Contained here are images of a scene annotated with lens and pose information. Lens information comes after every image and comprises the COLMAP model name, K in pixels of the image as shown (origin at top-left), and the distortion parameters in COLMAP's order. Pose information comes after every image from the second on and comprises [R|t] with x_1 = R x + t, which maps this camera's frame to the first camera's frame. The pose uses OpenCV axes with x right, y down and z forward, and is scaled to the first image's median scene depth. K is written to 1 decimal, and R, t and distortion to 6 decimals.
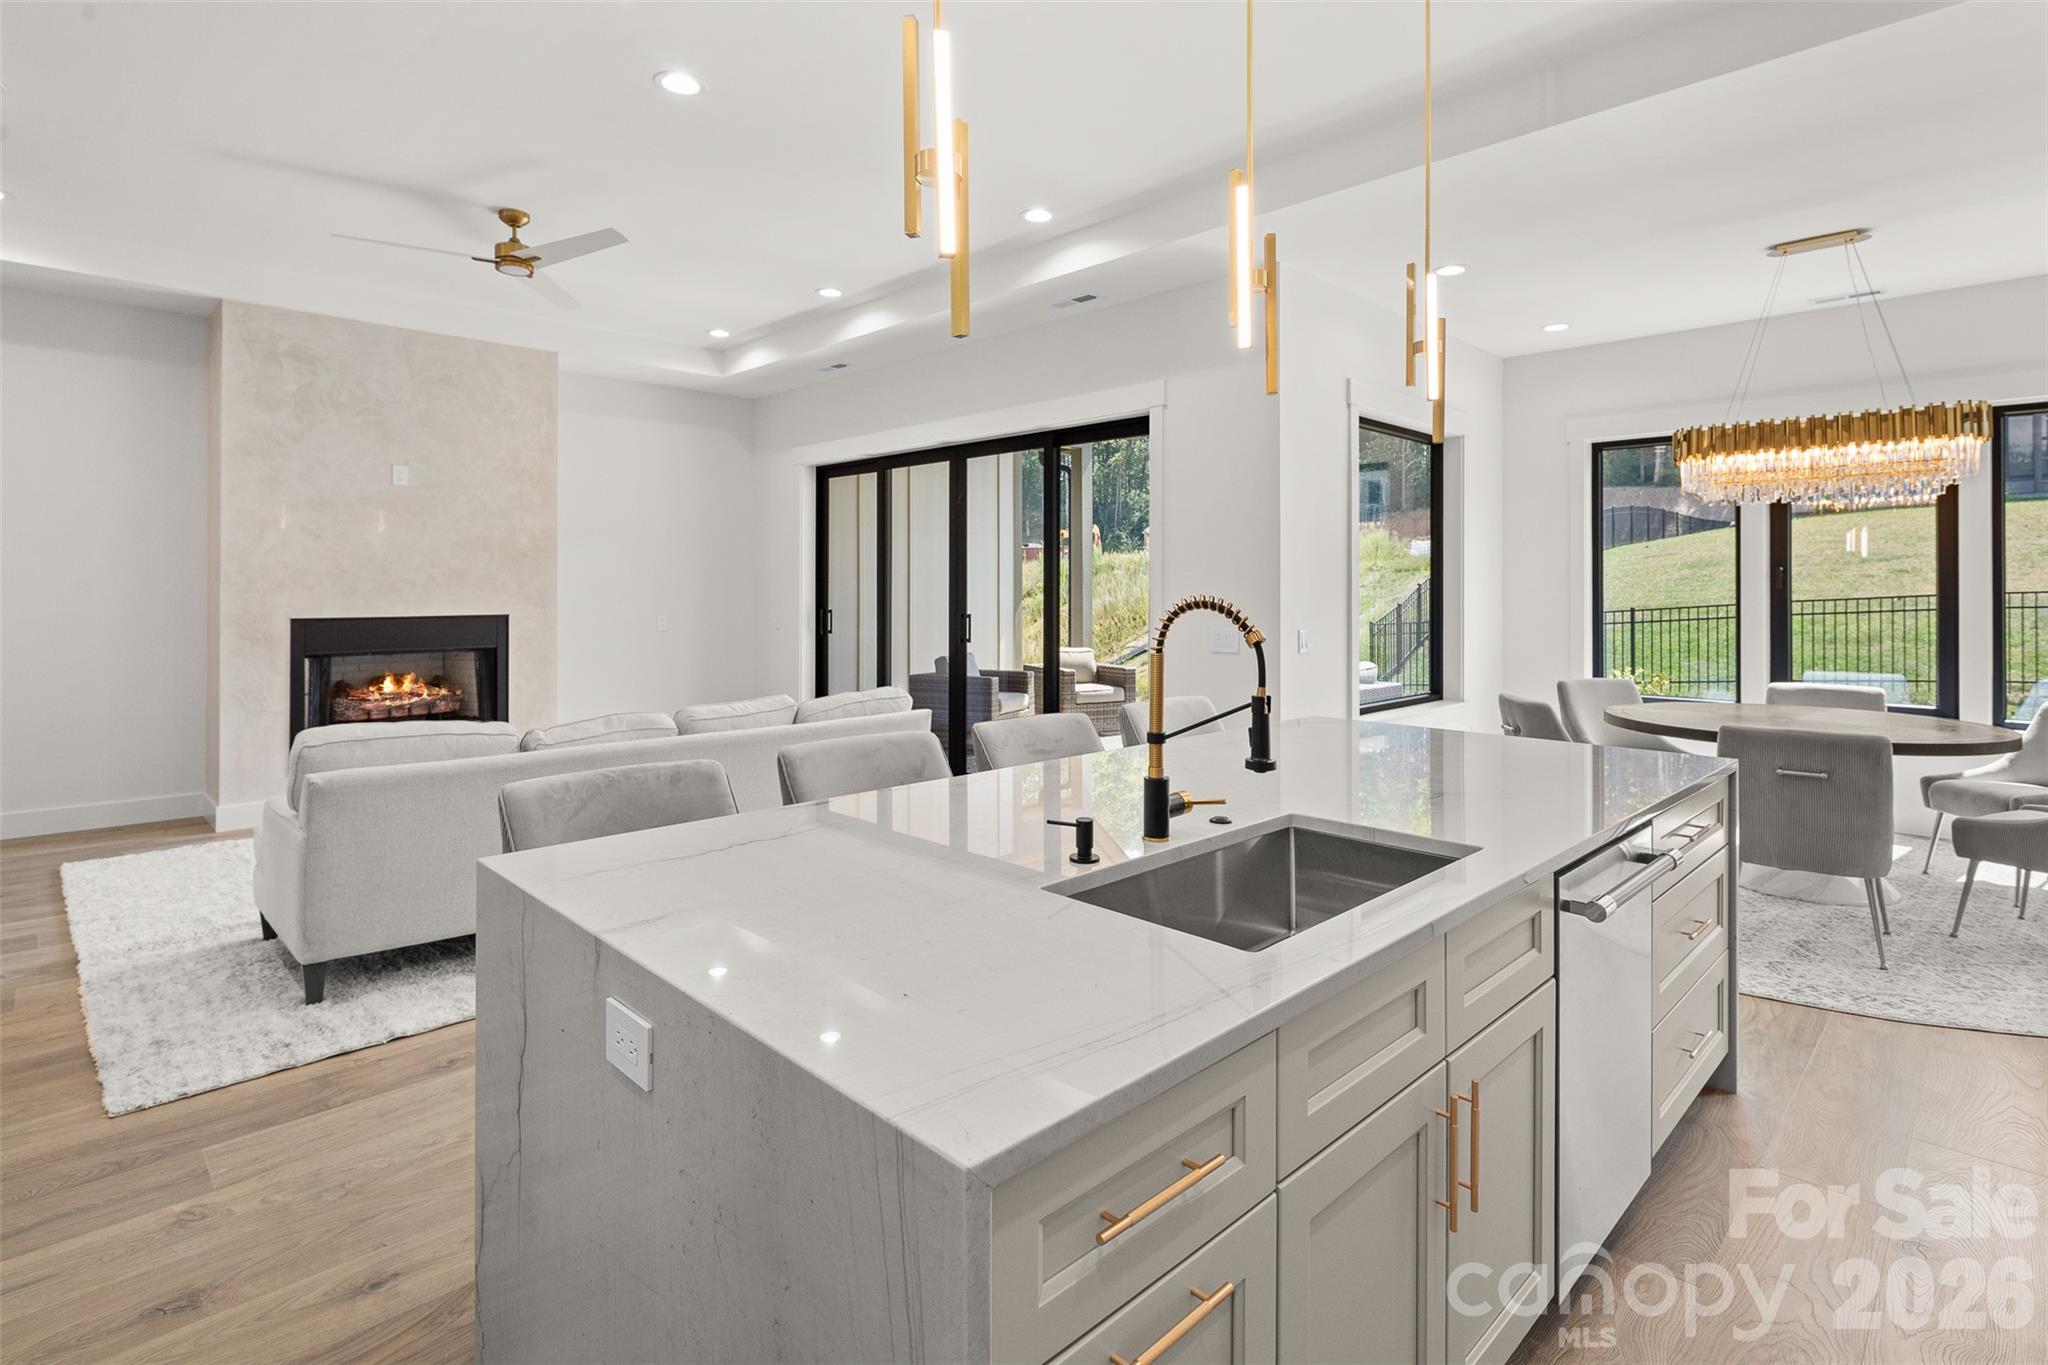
lens RADIAL K [[994.9, 0, 1020.4], [0, 994.9, 586.2], [0, 0, 1]] dist [0.004130, -0.004729]
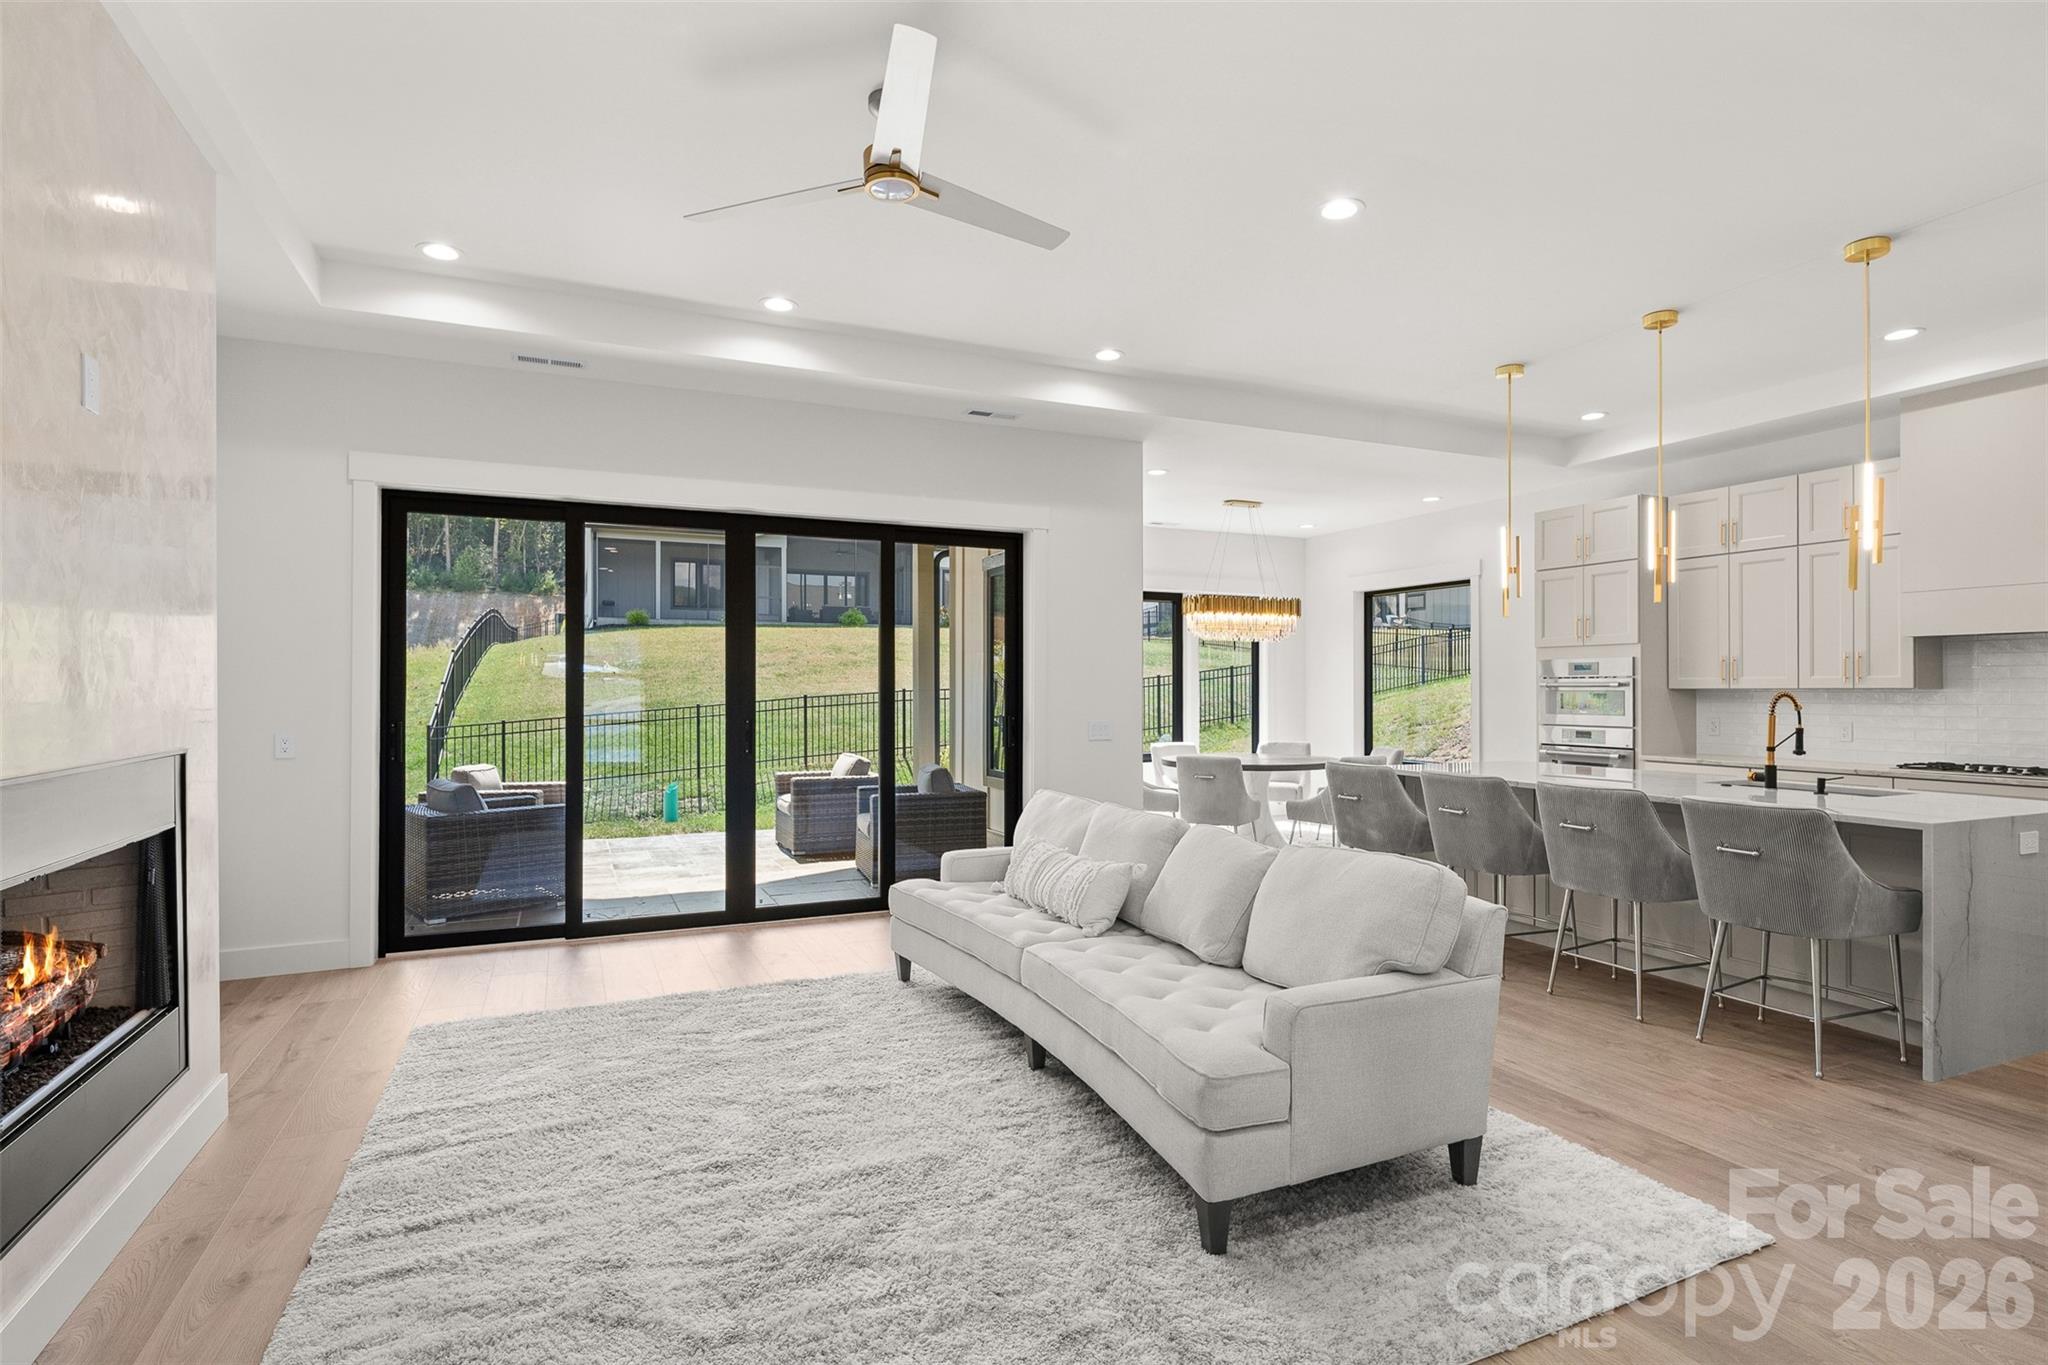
lens RADIAL K [[994.9, 0, 1026.7], [0, 994.9, 696.5], [0, 0, 1]] dist [0.004130, -0.004729]
pose [[0.362195, -0.008277, 0.932066, -0.823610], [-0.002506, 0.999948, 0.009854, 0.000228], [-0.932099, -0.005904, 0.362155, 0.529111]]
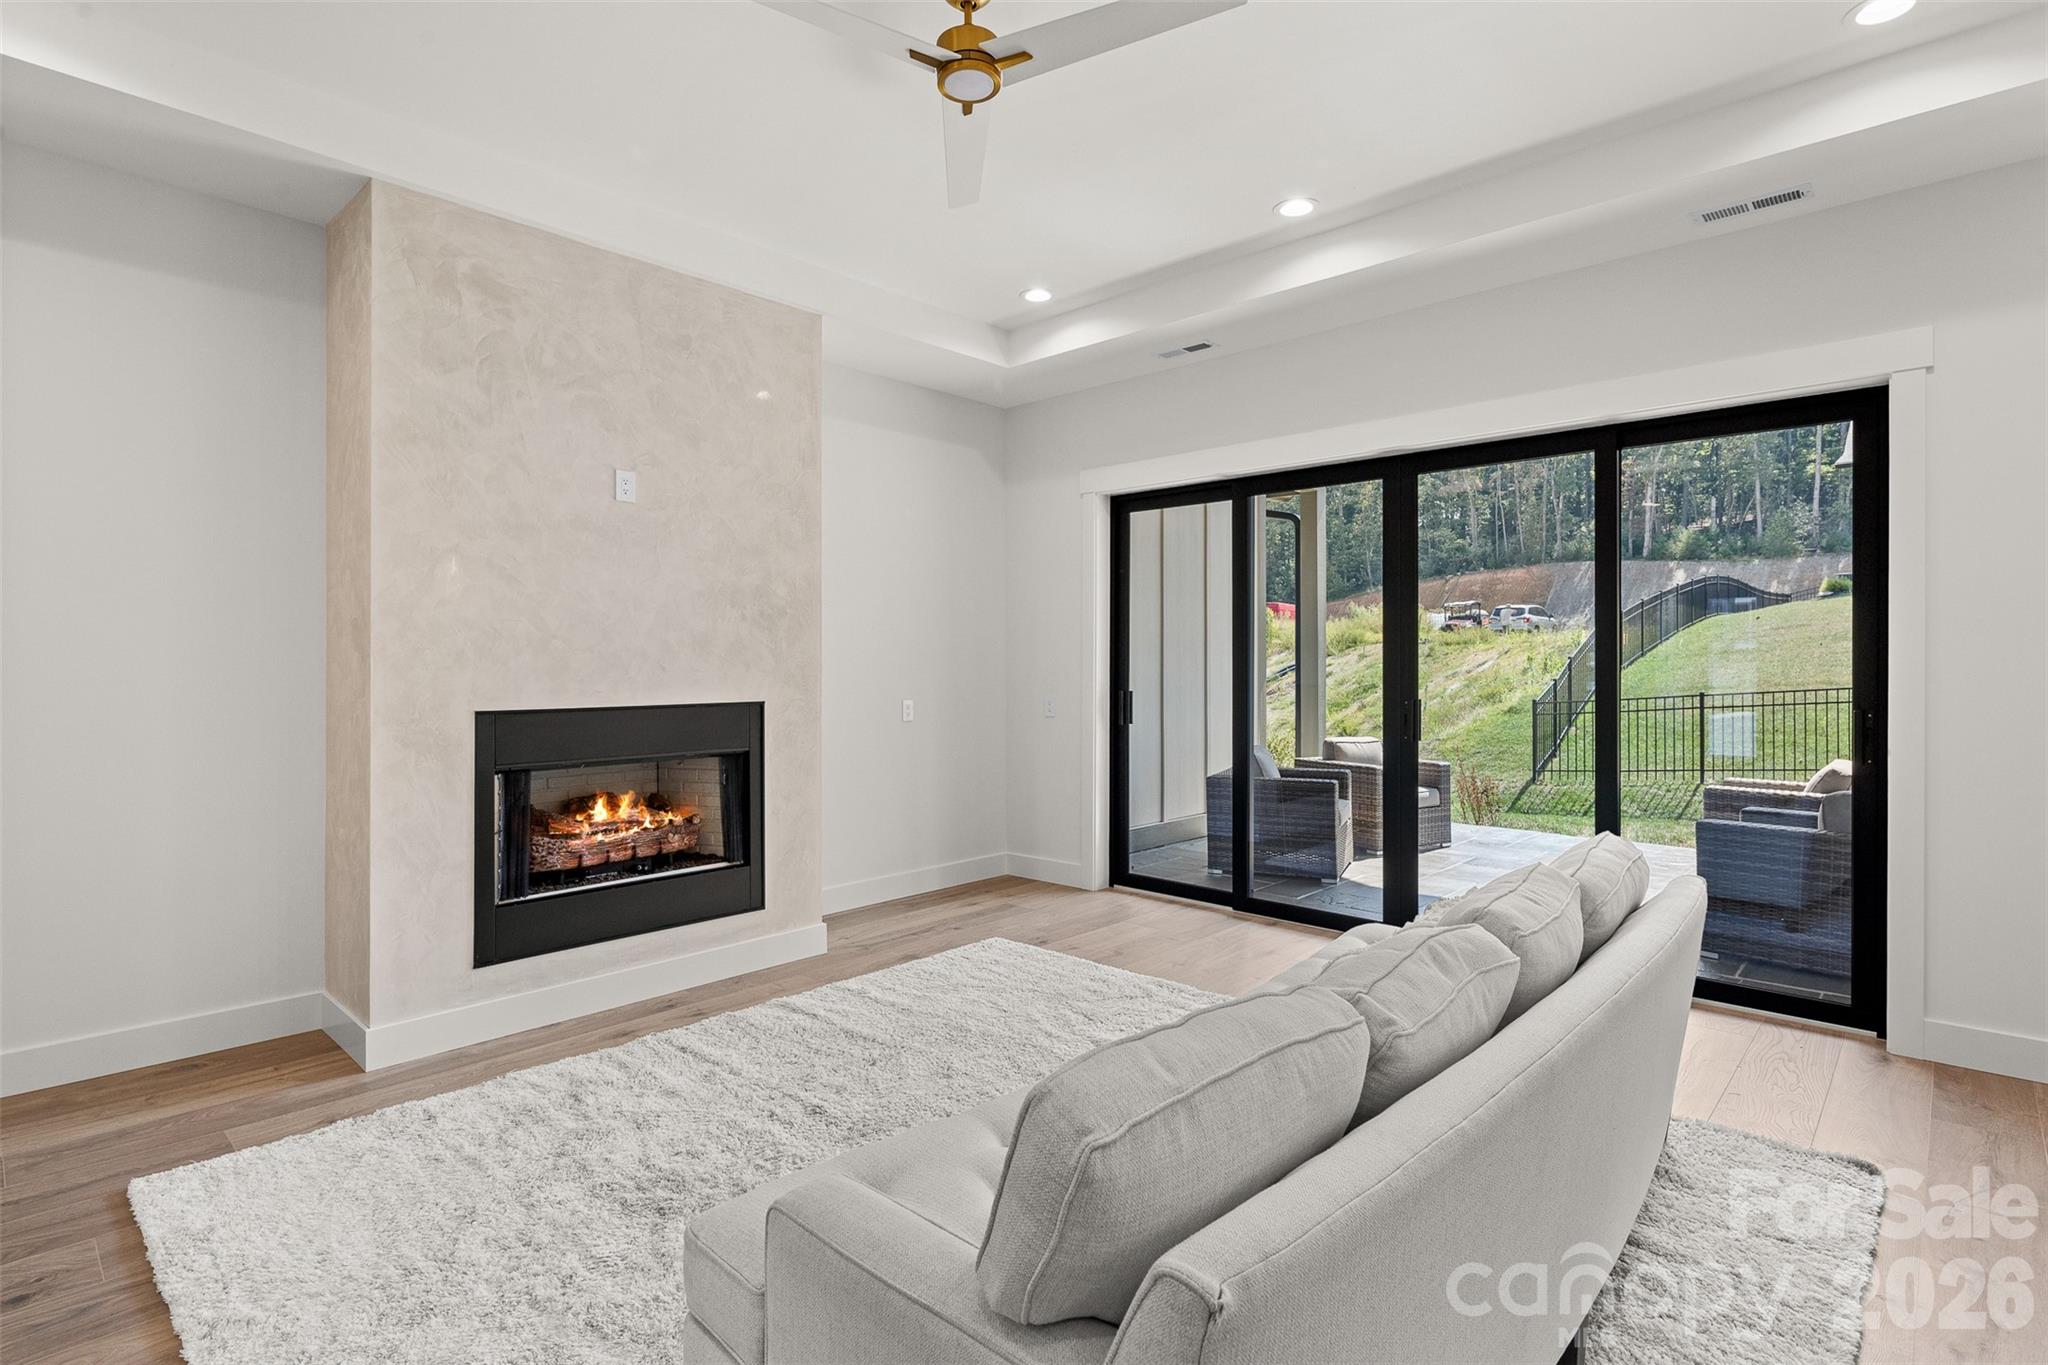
lens RADIAL K [[994.9, 0, 1019.7], [0, 994.9, 668.9], [0, 0, 1]] dist [0.004130, -0.004729]
pose [[0.999582, 0.000615, 0.028899, -0.381719], [-0.000885, 0.999956, 0.009348, 0.000202], [-0.028892, -0.009369, 0.999539, 0.345068]]
